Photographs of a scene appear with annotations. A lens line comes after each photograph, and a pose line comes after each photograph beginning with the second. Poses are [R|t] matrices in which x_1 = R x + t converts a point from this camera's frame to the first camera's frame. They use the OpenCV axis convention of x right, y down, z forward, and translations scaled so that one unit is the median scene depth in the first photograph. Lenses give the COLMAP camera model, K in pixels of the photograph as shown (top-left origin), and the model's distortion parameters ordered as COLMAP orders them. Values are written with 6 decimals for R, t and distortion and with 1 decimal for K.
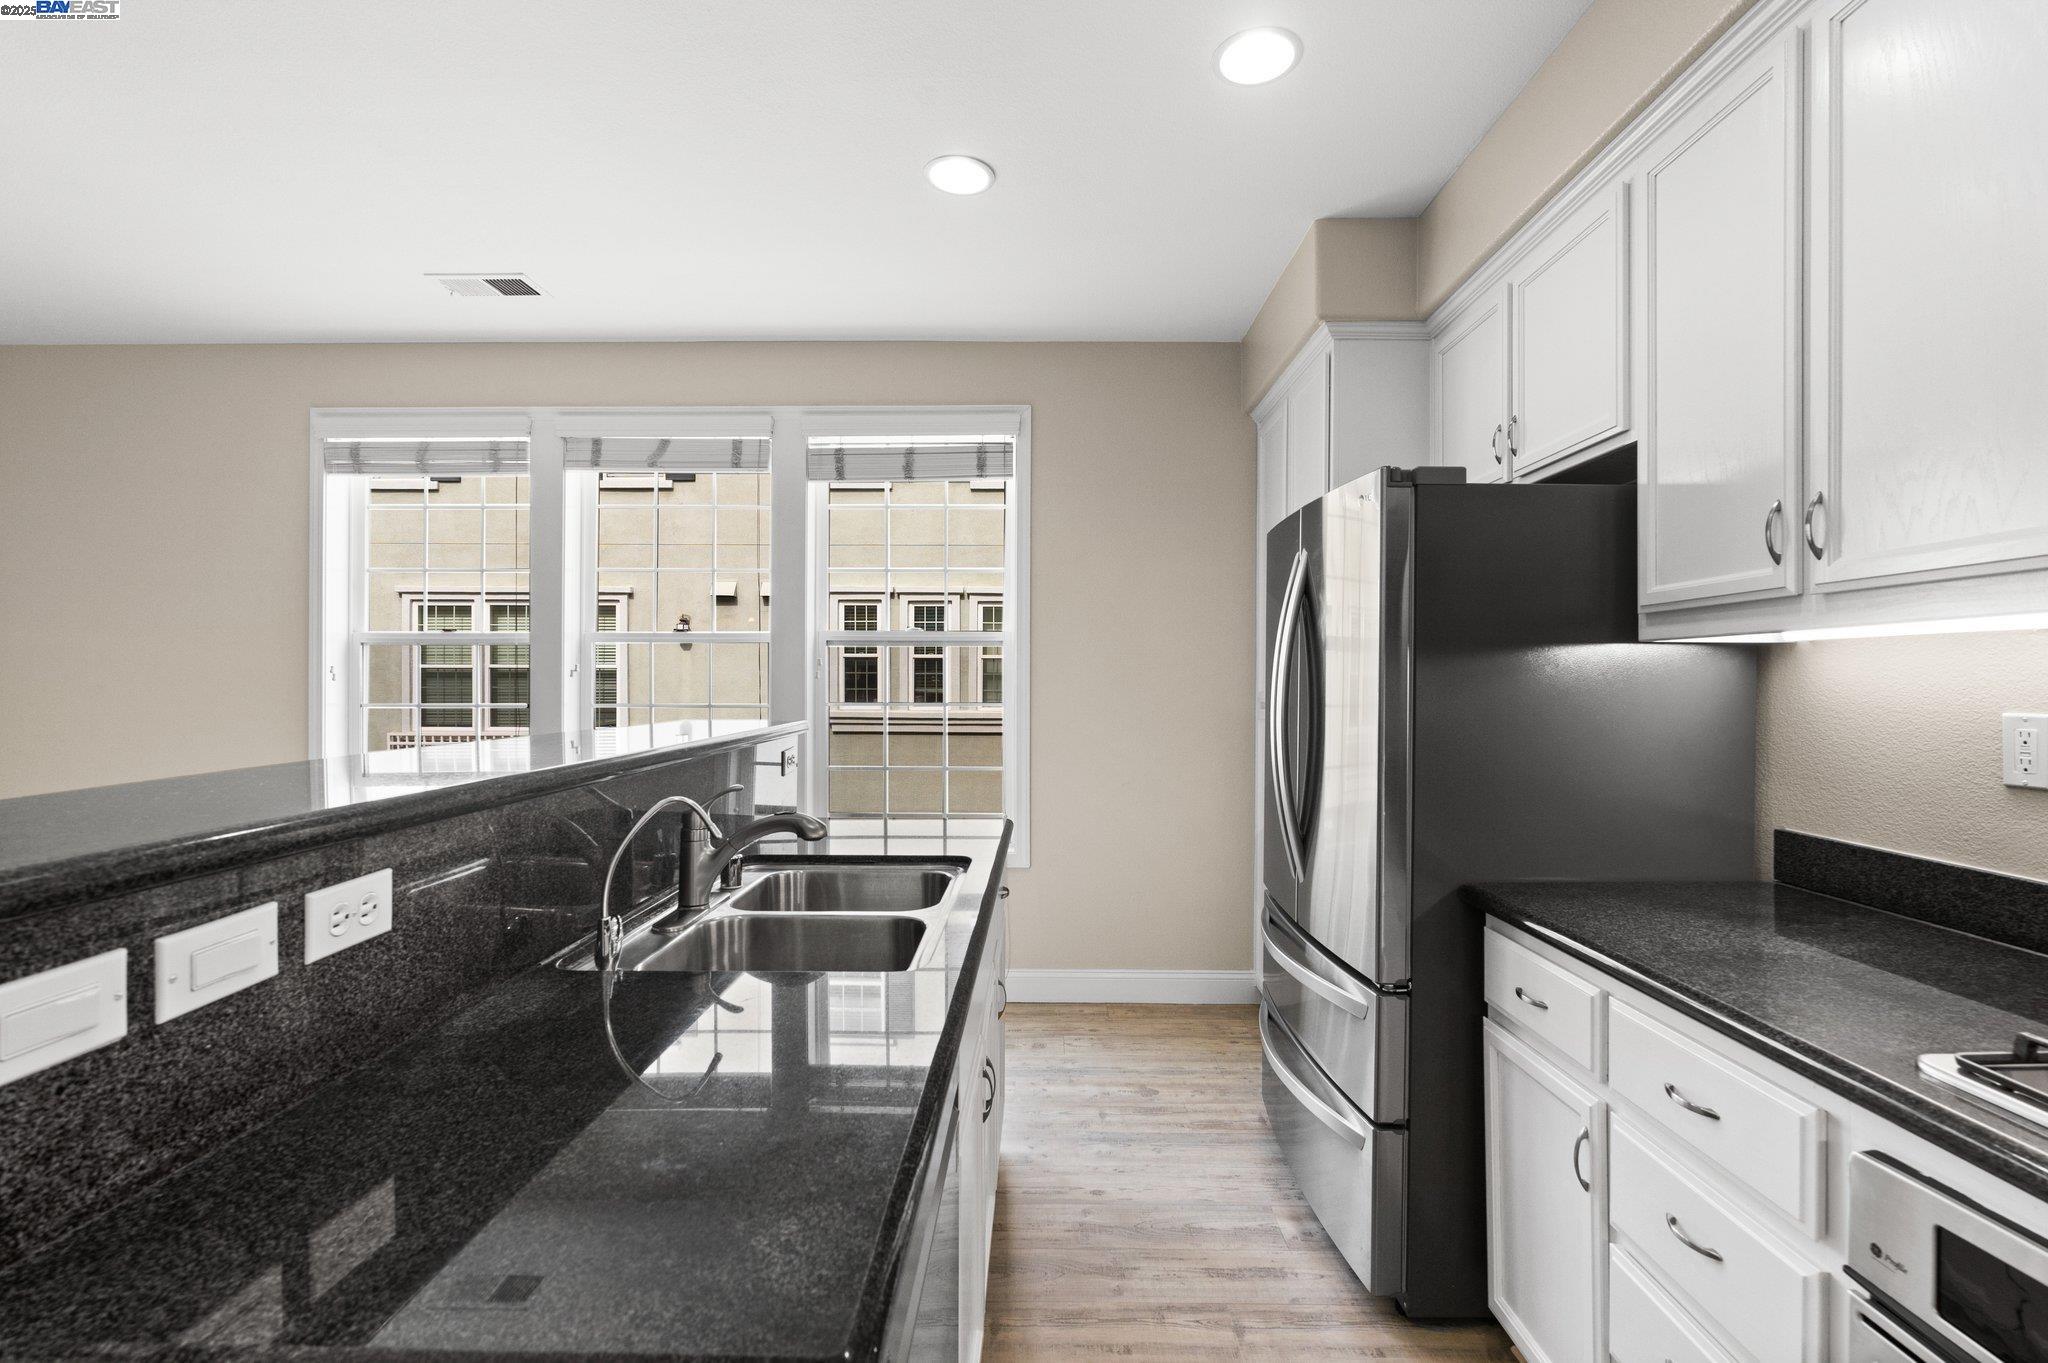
lens RADIAL K [[890.0, 0, 1030.6], [0, 890.0, 674.5], [0, 0, 1]] dist [-0.012340, 0.000854]
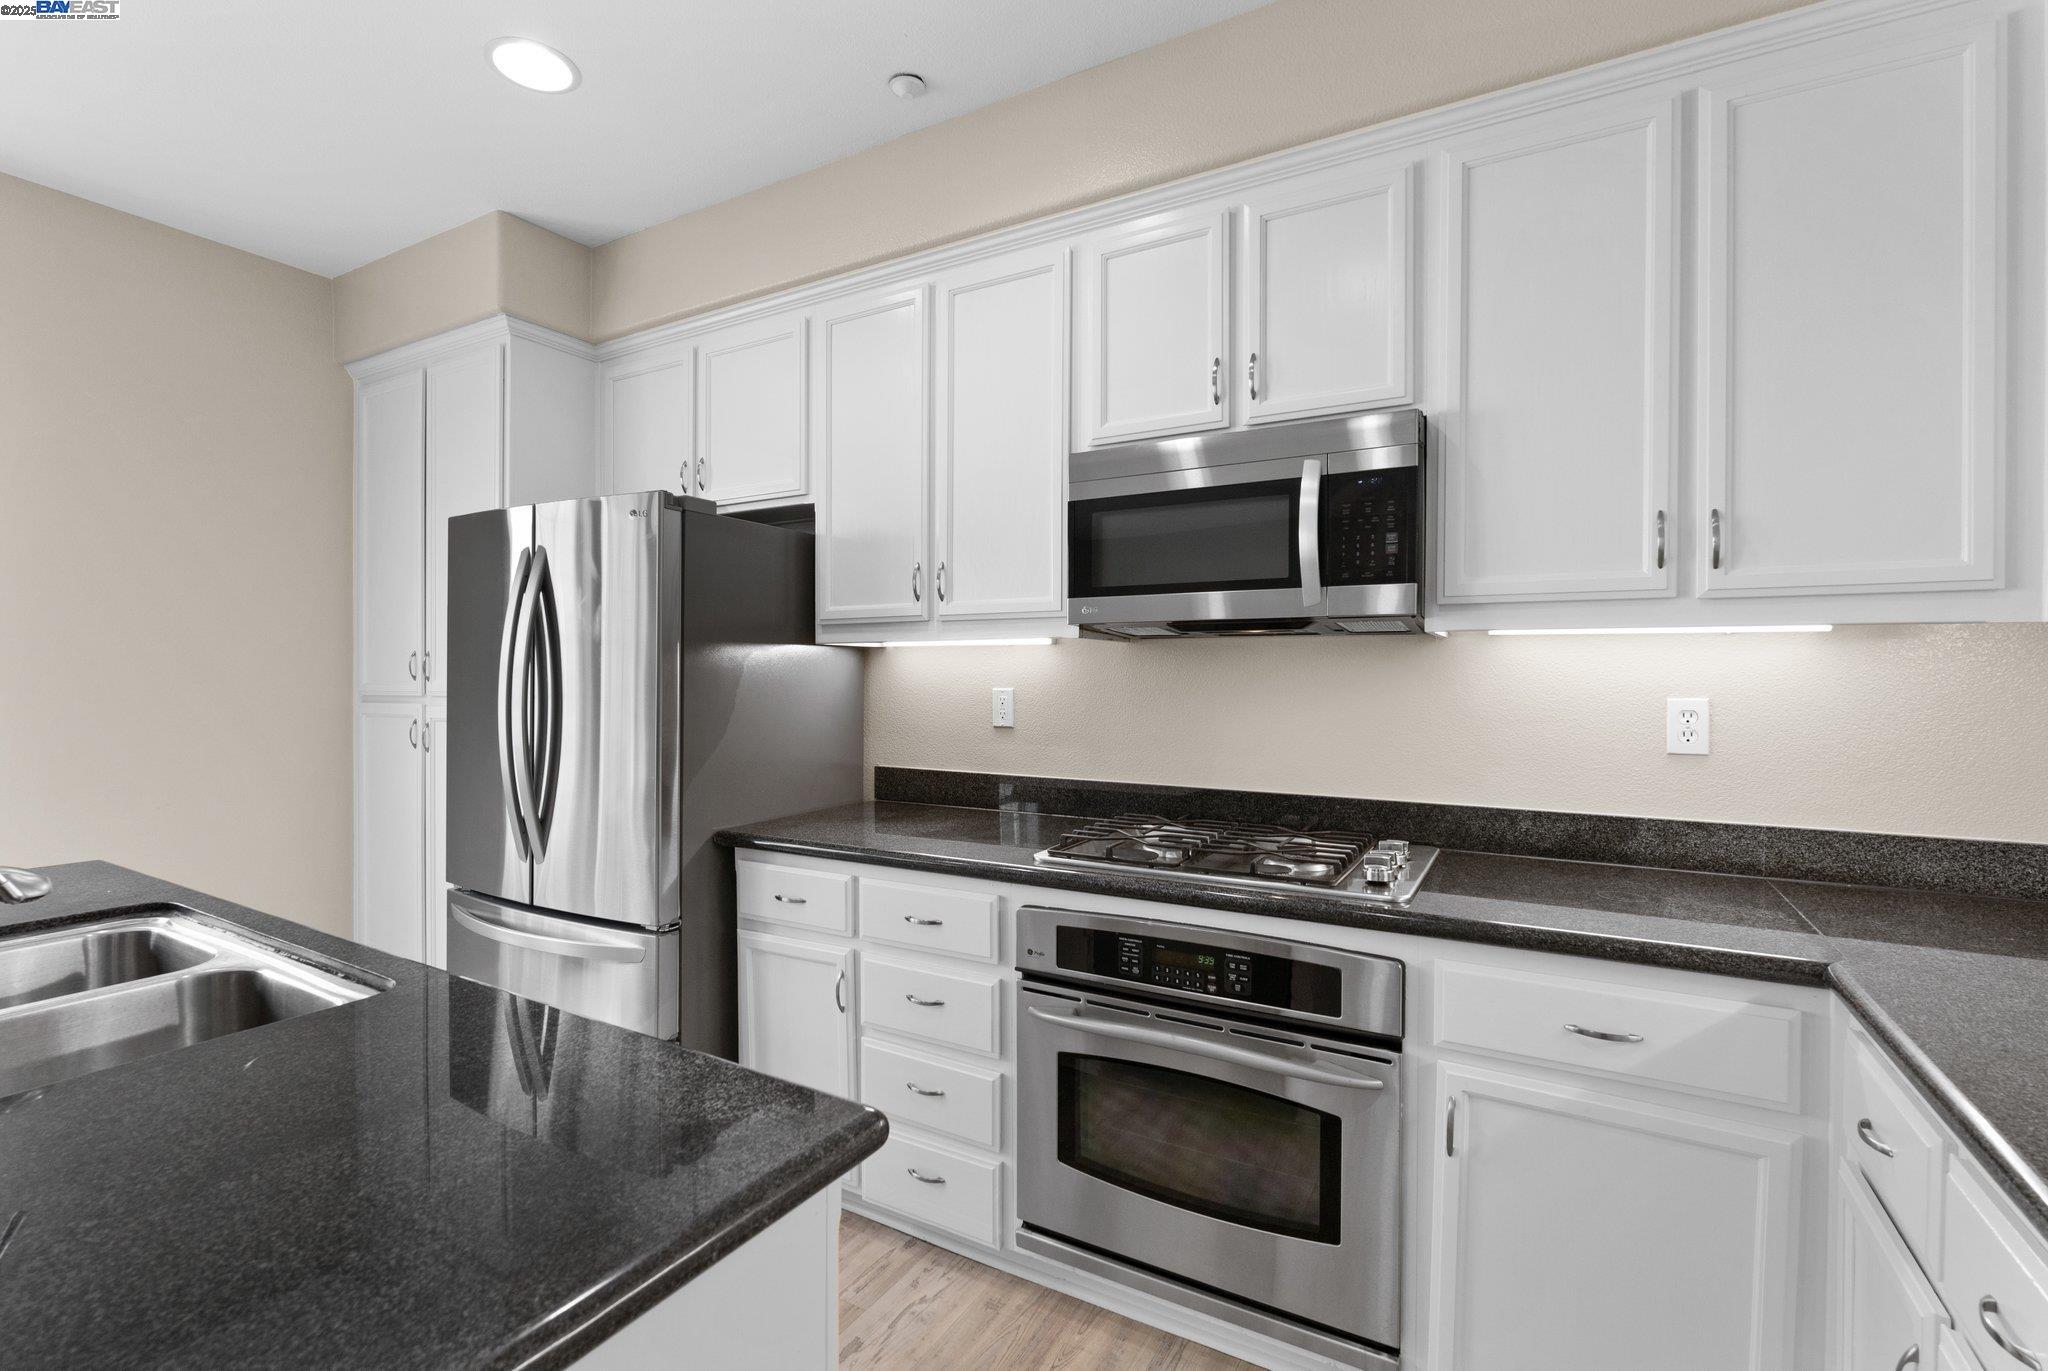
lens RADIAL K [[890.0, 0, 1002.6], [0, 890.0, 676.3], [0, 0, 1]] dist [-0.012340, 0.000854]
pose [[0.510550, -0.004360, 0.859837, -0.397374], [-0.004465, 0.999960, 0.007721, 0.002376], [-0.859837, -0.007781, 0.510510, 0.004968]]
